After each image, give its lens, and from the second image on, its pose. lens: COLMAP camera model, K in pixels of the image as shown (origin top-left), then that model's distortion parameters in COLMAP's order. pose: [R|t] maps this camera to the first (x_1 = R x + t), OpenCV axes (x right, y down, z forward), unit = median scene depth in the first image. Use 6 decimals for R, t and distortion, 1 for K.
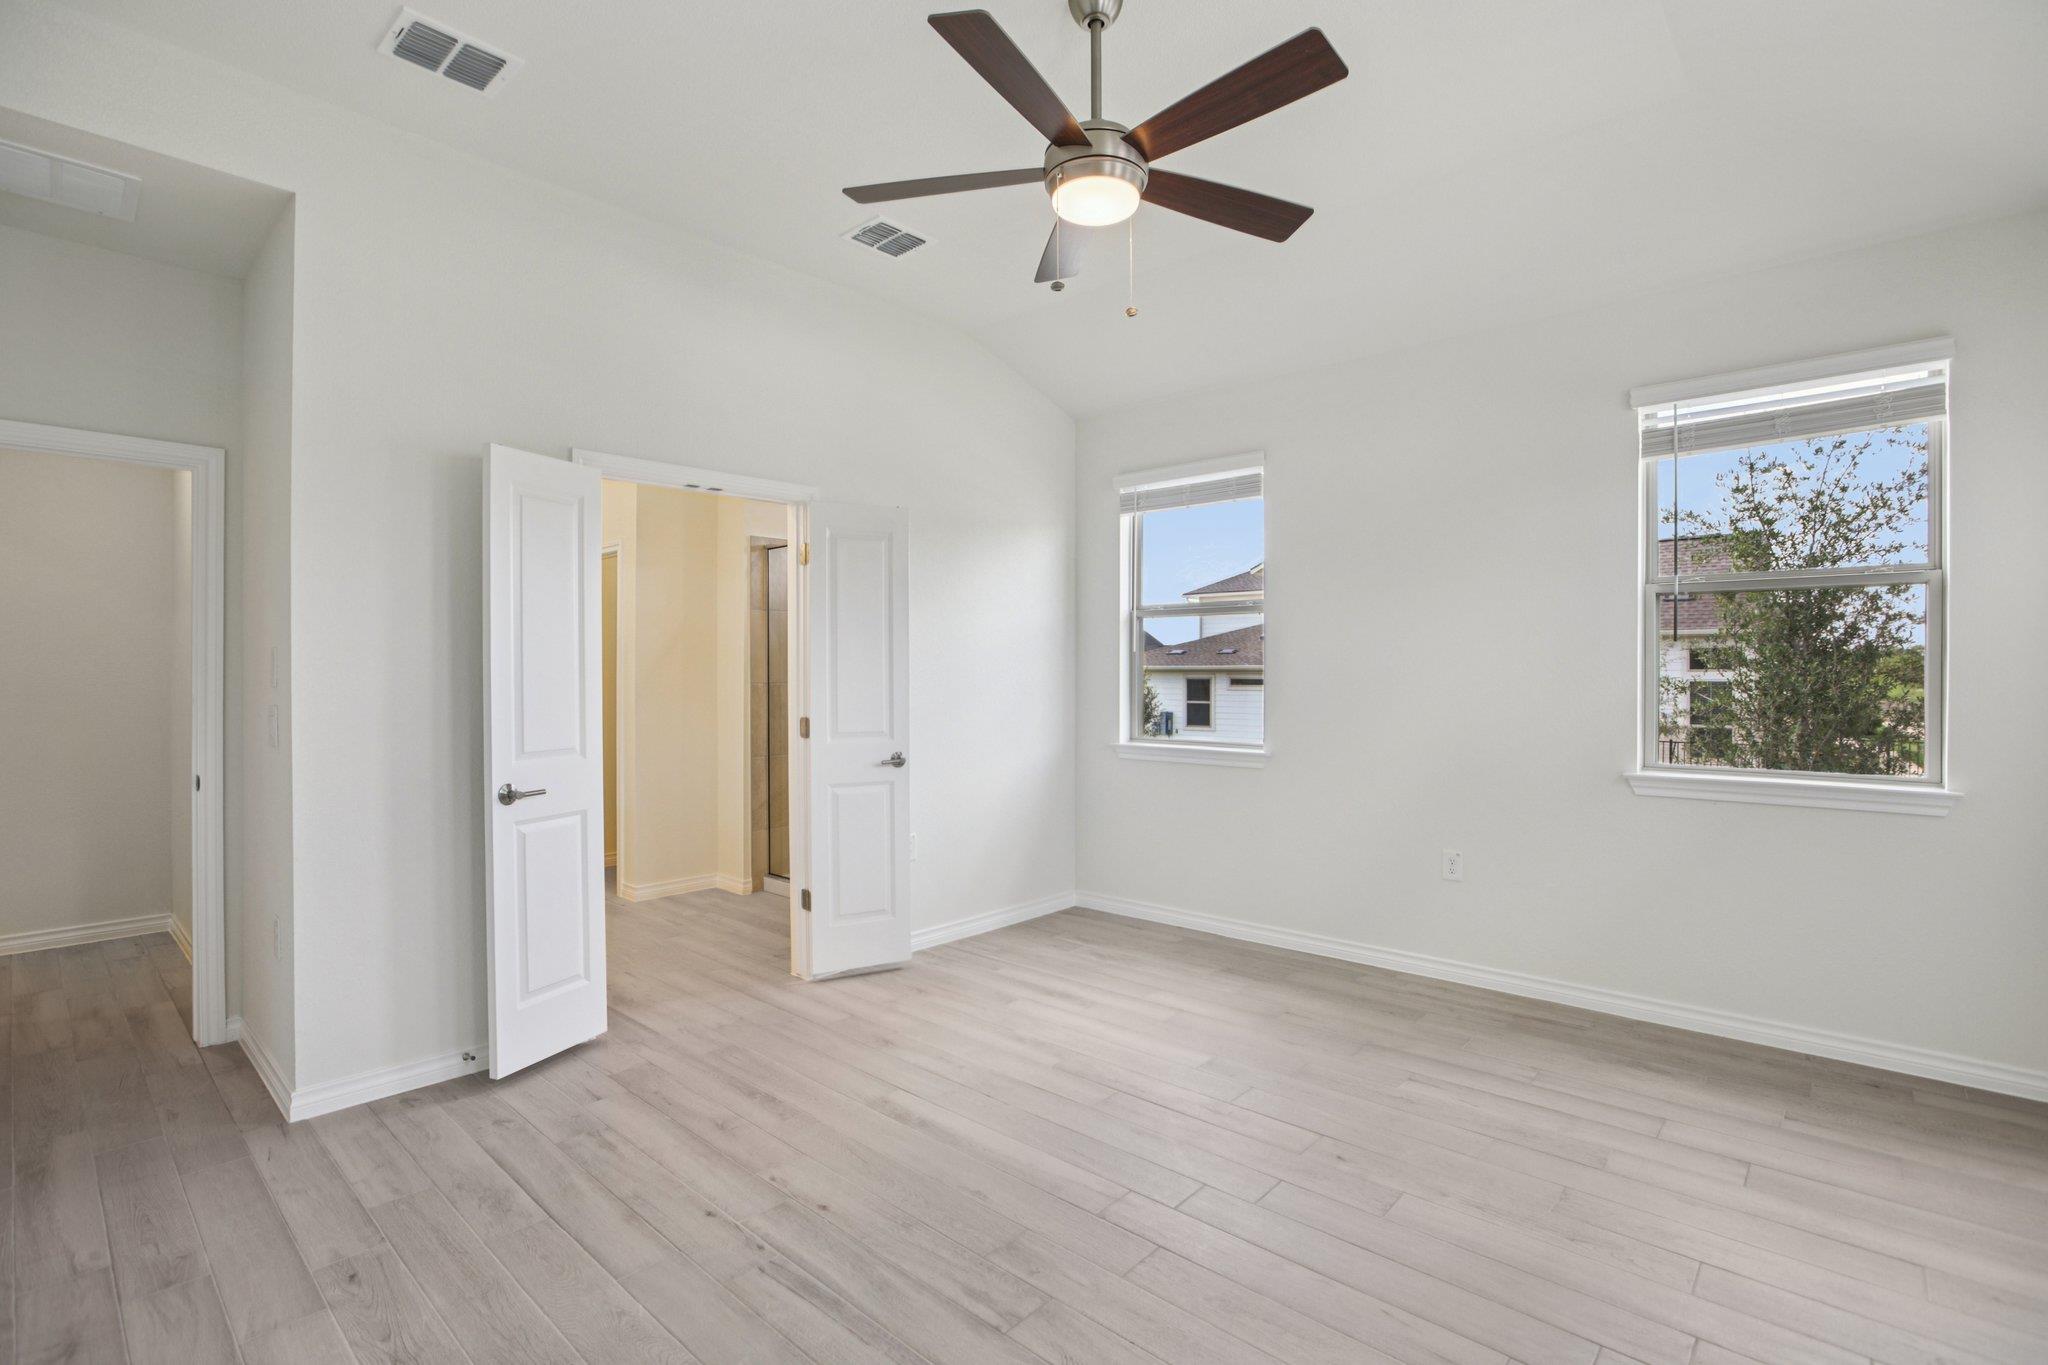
lens RADIAL K [[976.2, 0, 1011.8], [0, 976.2, 671.3], [0, 0, 1]] dist [-0.042303, 0.011713]
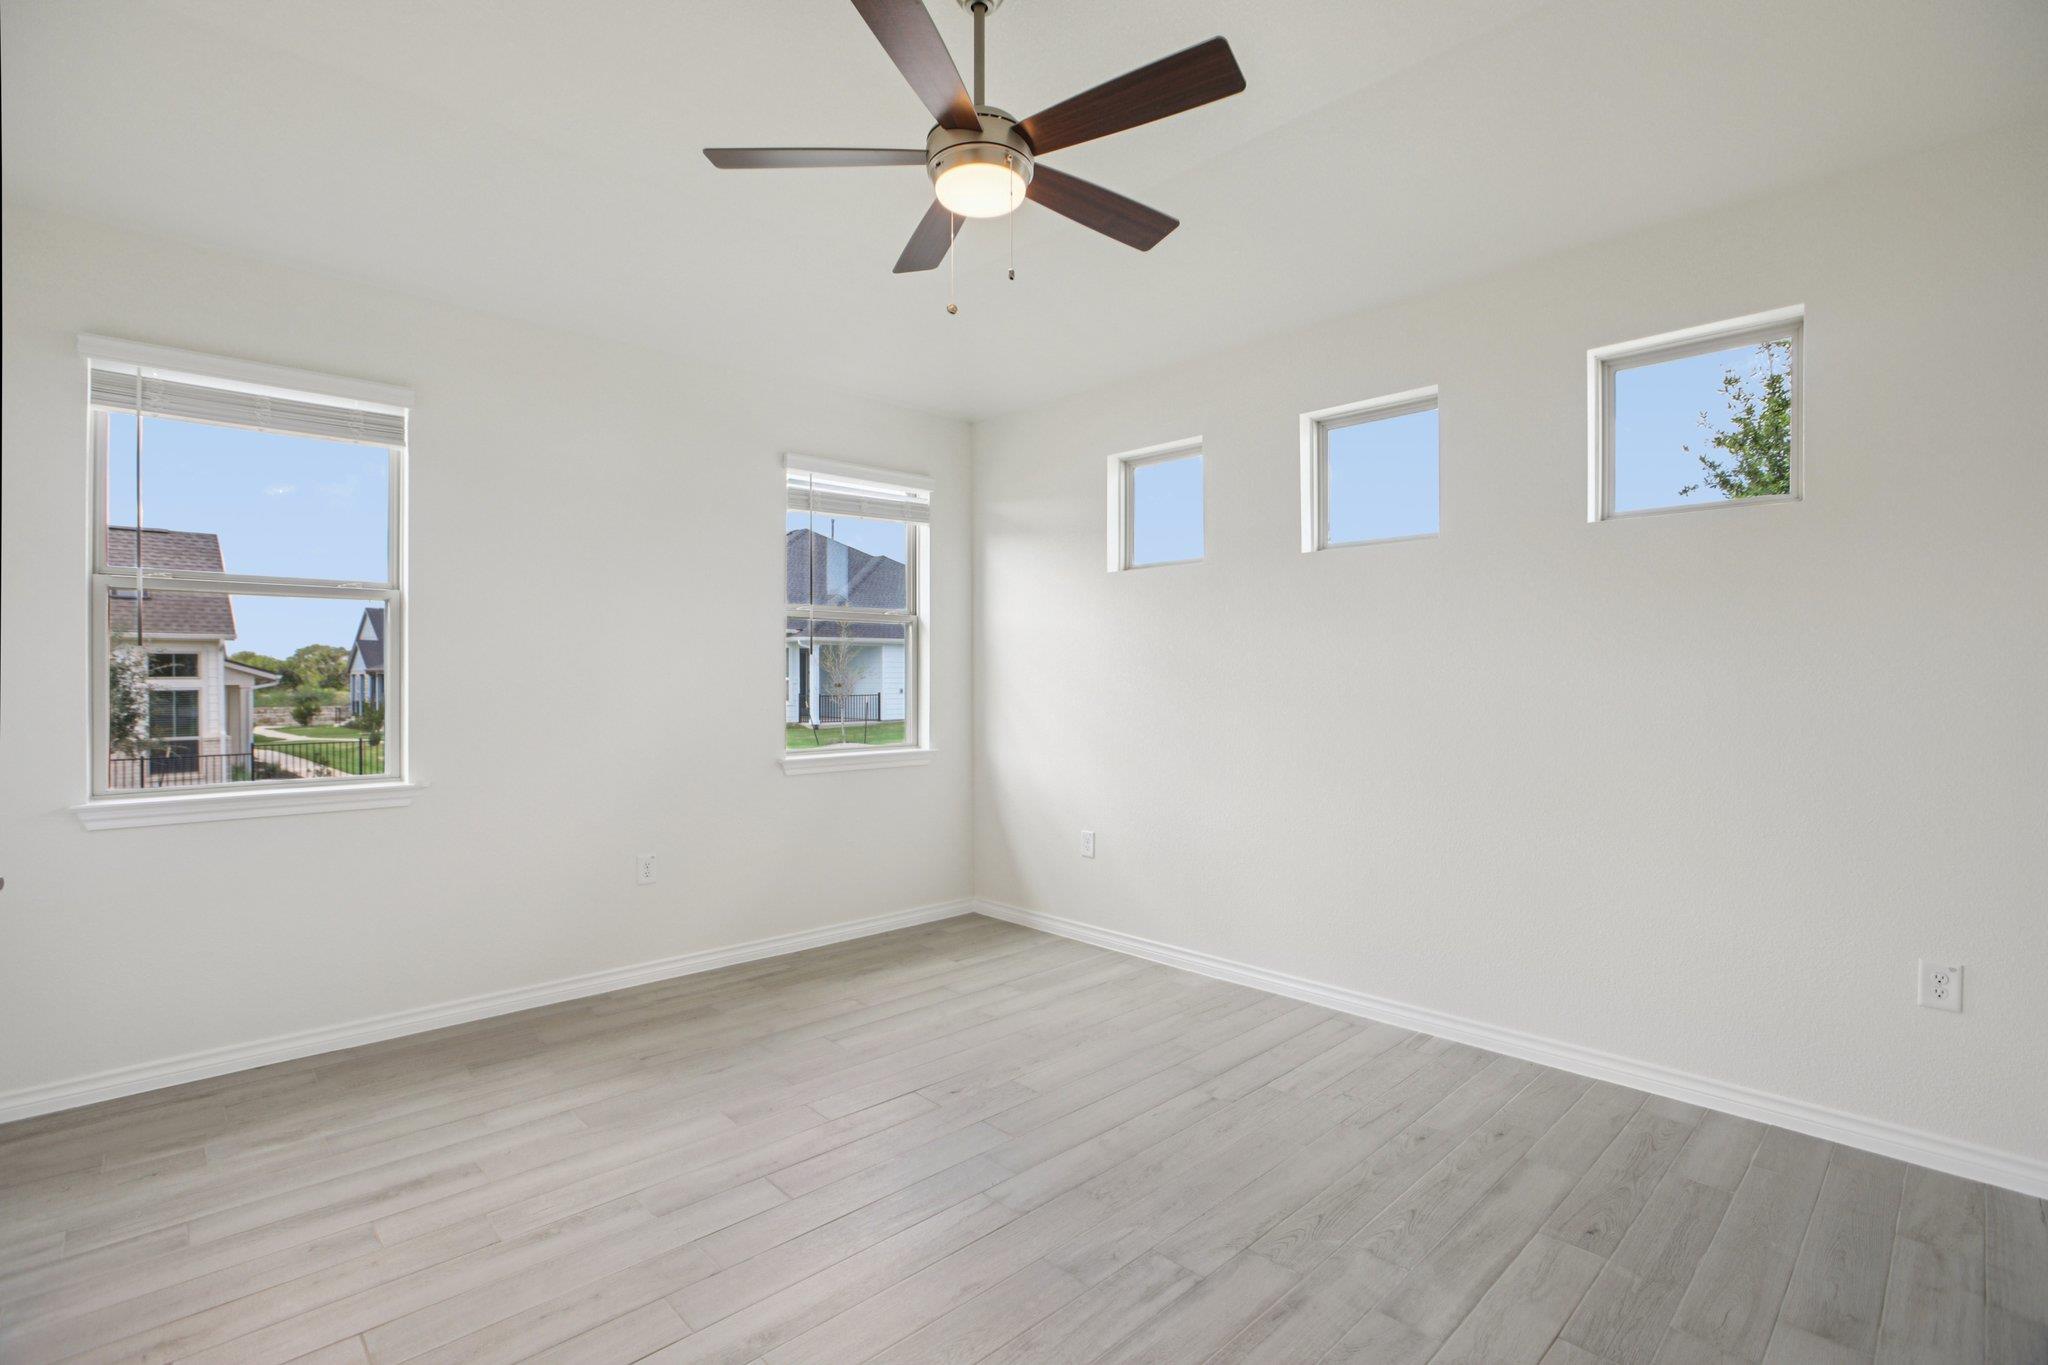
lens RADIAL K [[976.2, 0, 1013.5], [0, 976.2, 678.5], [0, 0, 1]] dist [-0.042303, 0.011713]
pose [[0.055369, 0.001762, 0.998464, -0.581688], [0.005403, 0.999983, -0.002065, 0.006073], [-0.998451, 0.005509, 0.055358, 0.605209]]
